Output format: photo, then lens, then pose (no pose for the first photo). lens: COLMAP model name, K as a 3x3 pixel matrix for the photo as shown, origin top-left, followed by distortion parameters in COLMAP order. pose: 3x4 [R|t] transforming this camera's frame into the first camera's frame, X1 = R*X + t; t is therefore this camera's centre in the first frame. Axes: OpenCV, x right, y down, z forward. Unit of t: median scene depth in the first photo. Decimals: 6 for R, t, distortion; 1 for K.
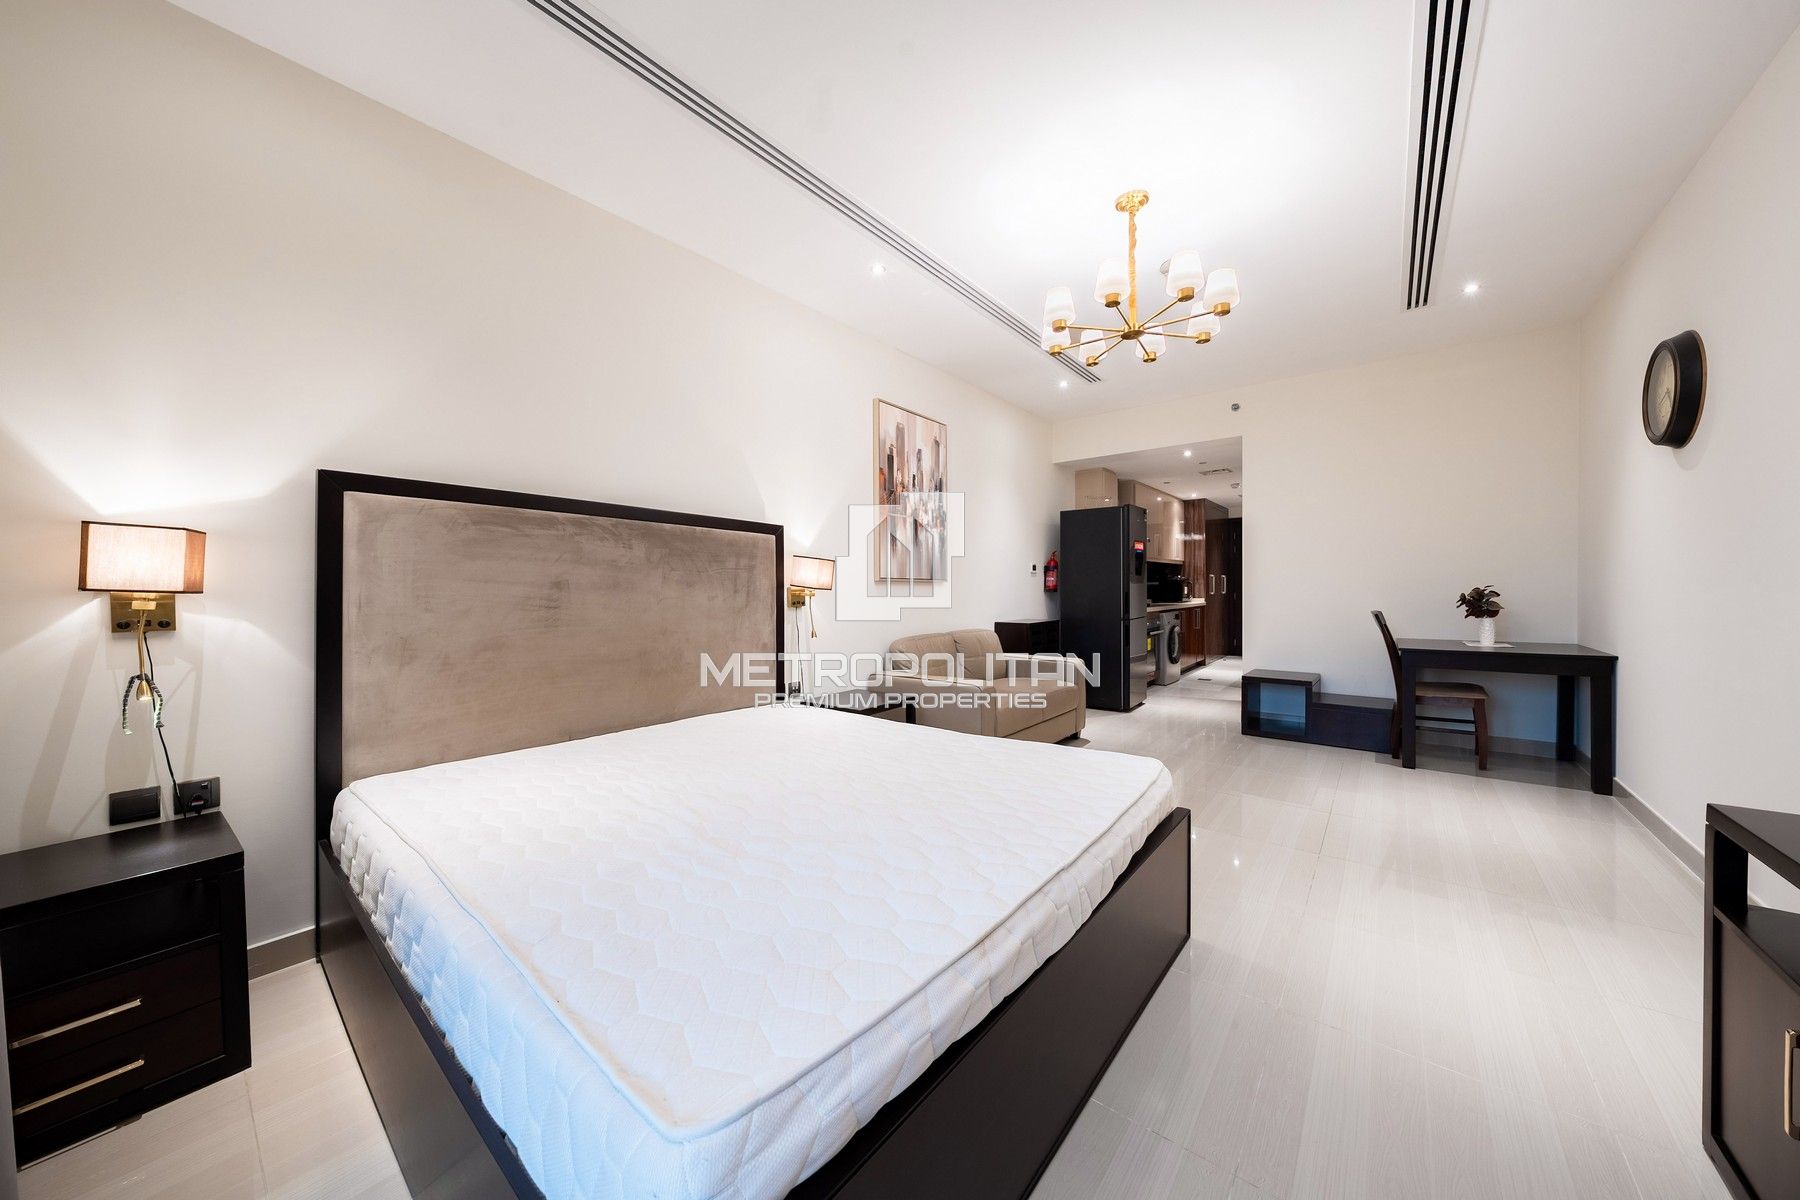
lens RADIAL K [[607.2, 0, 910.0], [0, 607.2, 597.7], [0, 0, 1]] dist [0.001161, 0.000298]
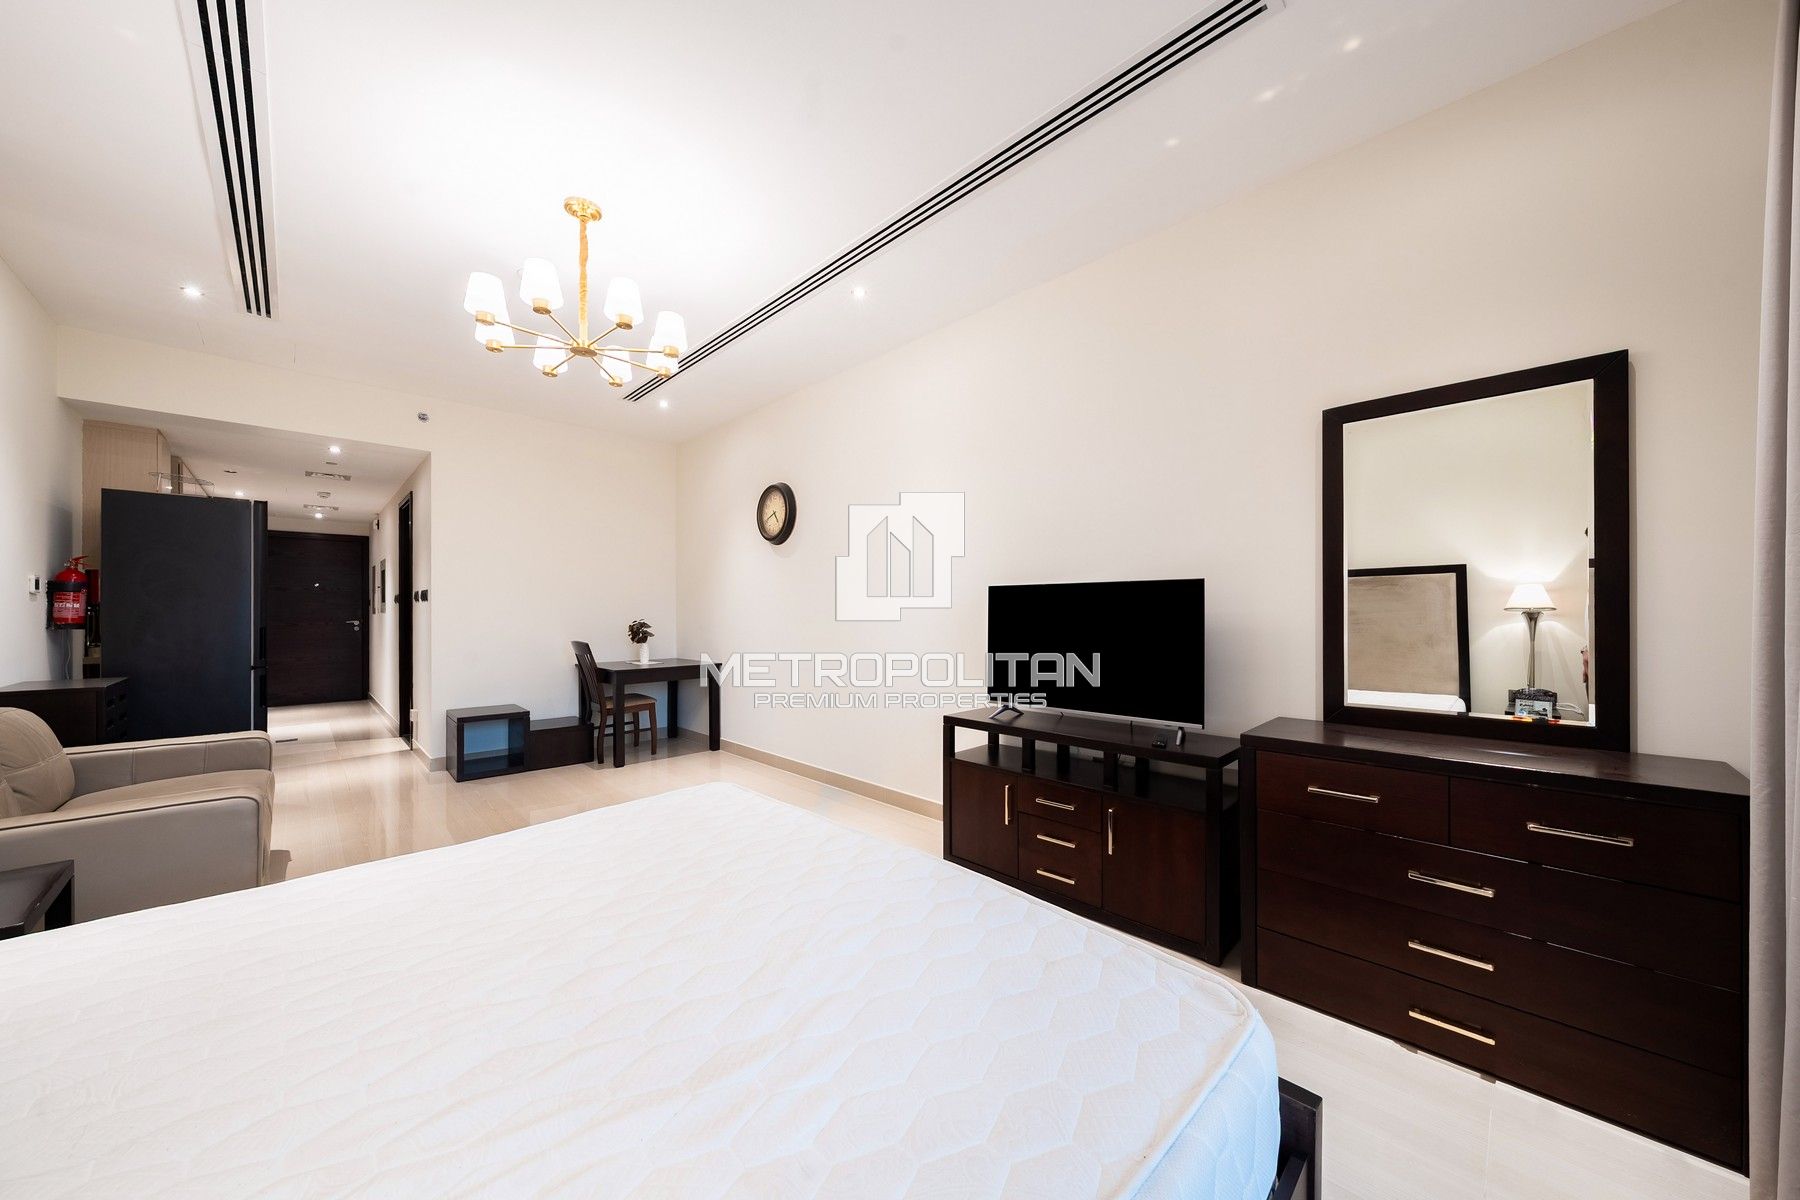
lens RADIAL K [[607.2, 0, 892.3], [0, 607.2, 608.5], [0, 0, 1]] dist [0.001161, 0.000298]
pose [[0.129736, 0.016131, 0.991417, -0.327974], [0.015777, 0.999708, -0.018330, -0.010096], [-0.991423, 0.018019, 0.129443, 0.279798]]
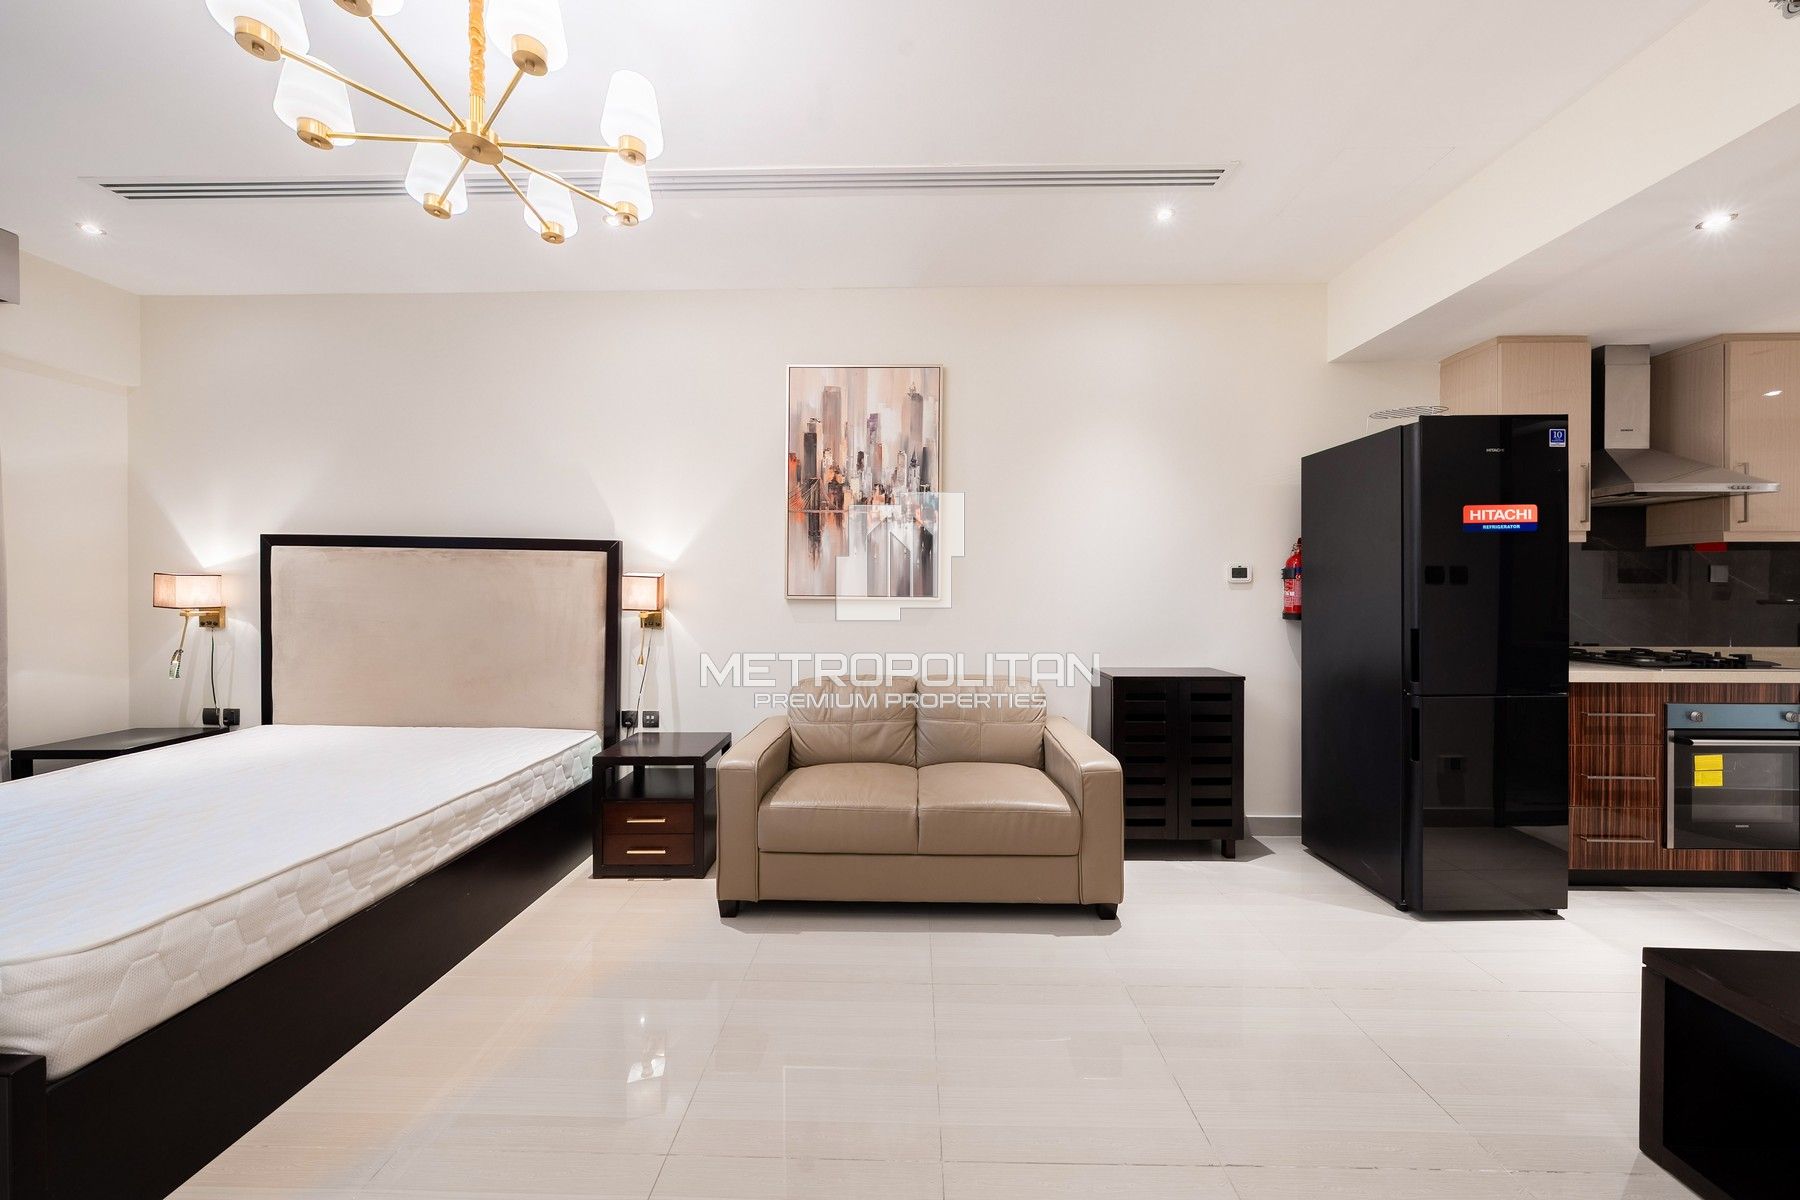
lens RADIAL K [[607.2, 0, 901.0], [0, 607.2, 604.7], [0, 0, 1]] dist [0.001161, 0.000298]
pose [[0.605895, 0.023301, -0.795203, 0.661169], [-0.018279, 0.999715, 0.015366, -0.035564], [0.795334, 0.005225, 0.606149, 0.648301]]
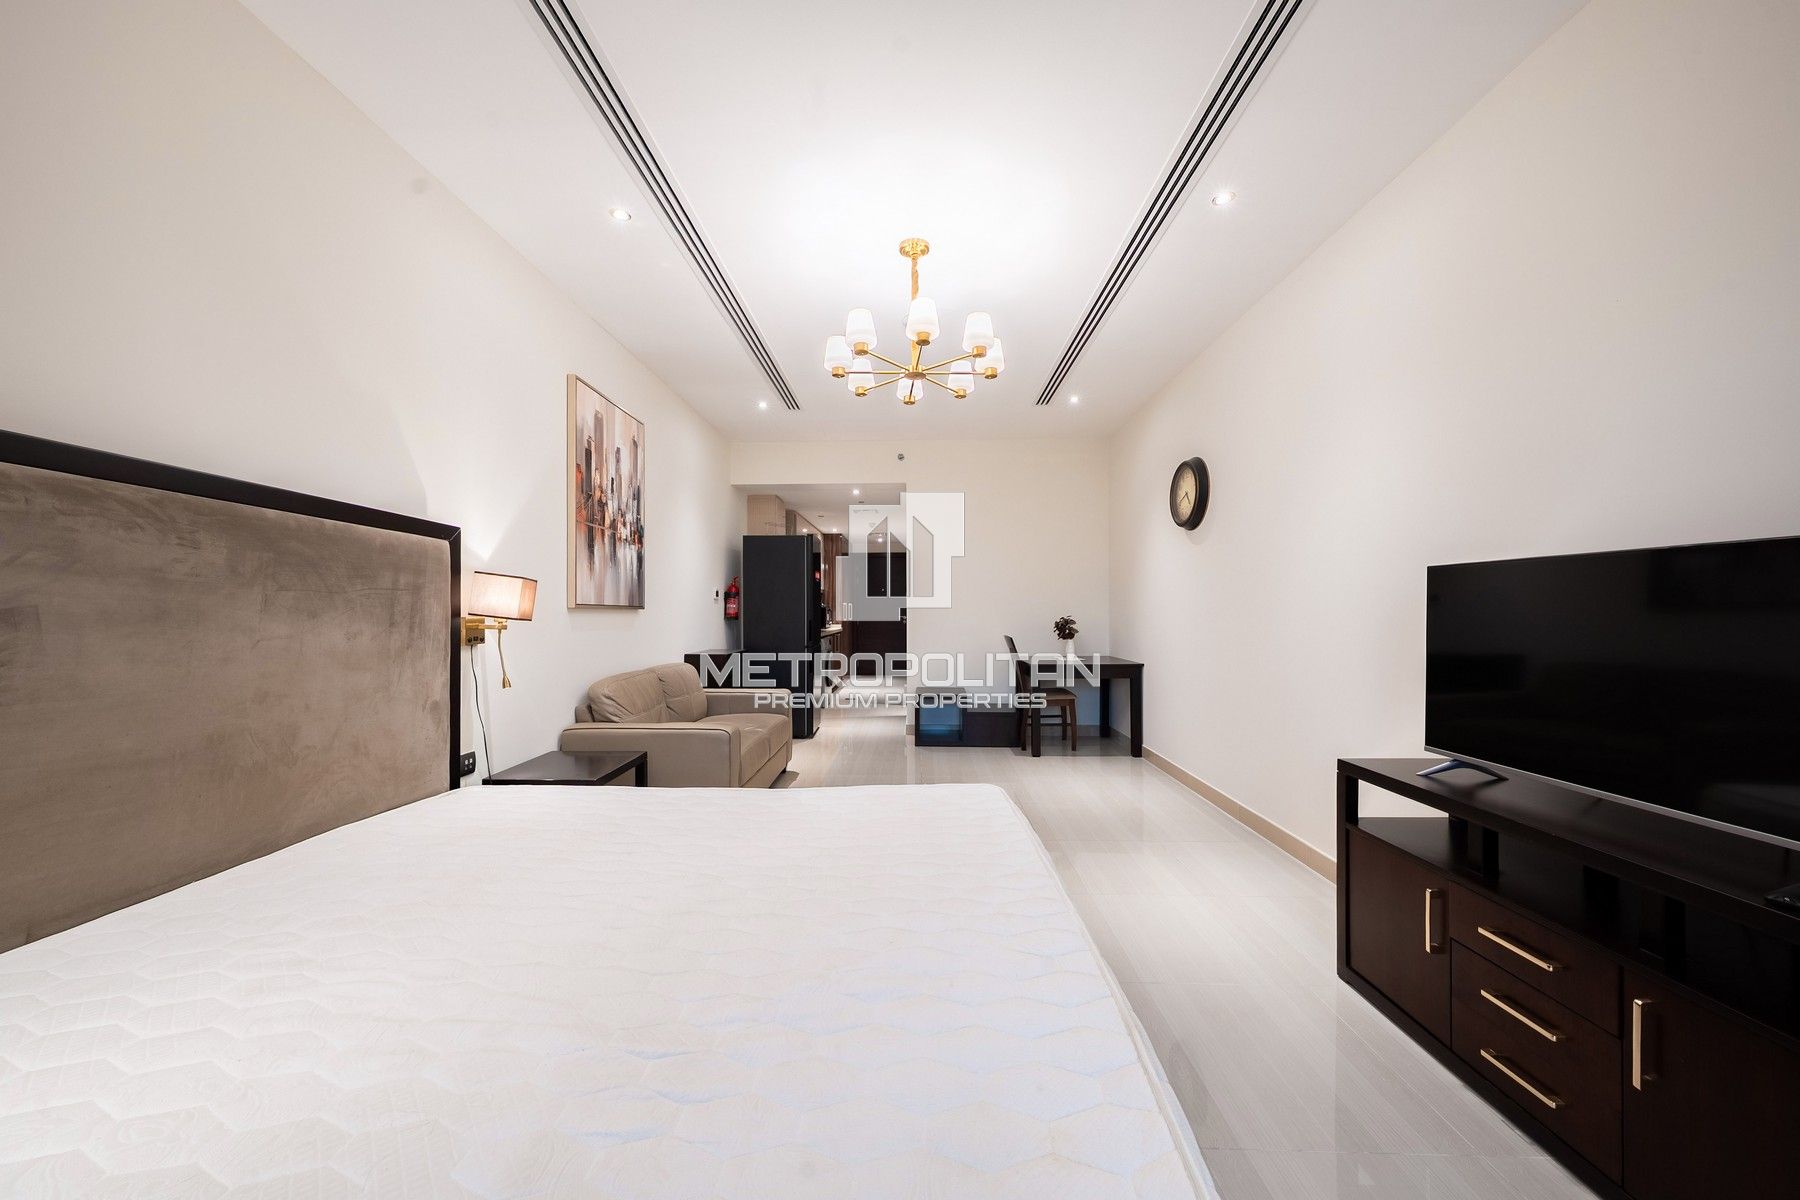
lens RADIAL K [[607.2, 0, 900.0], [0, 607.2, 611.8], [0, 0, 1]] dist [0.001161, 0.000298]
pose [[0.803944, 0.006284, 0.594672, -0.180480], [0.003983, 0.999865, -0.015951, -0.008620], [-0.594692, 0.015193, 0.803810, 0.125230]]
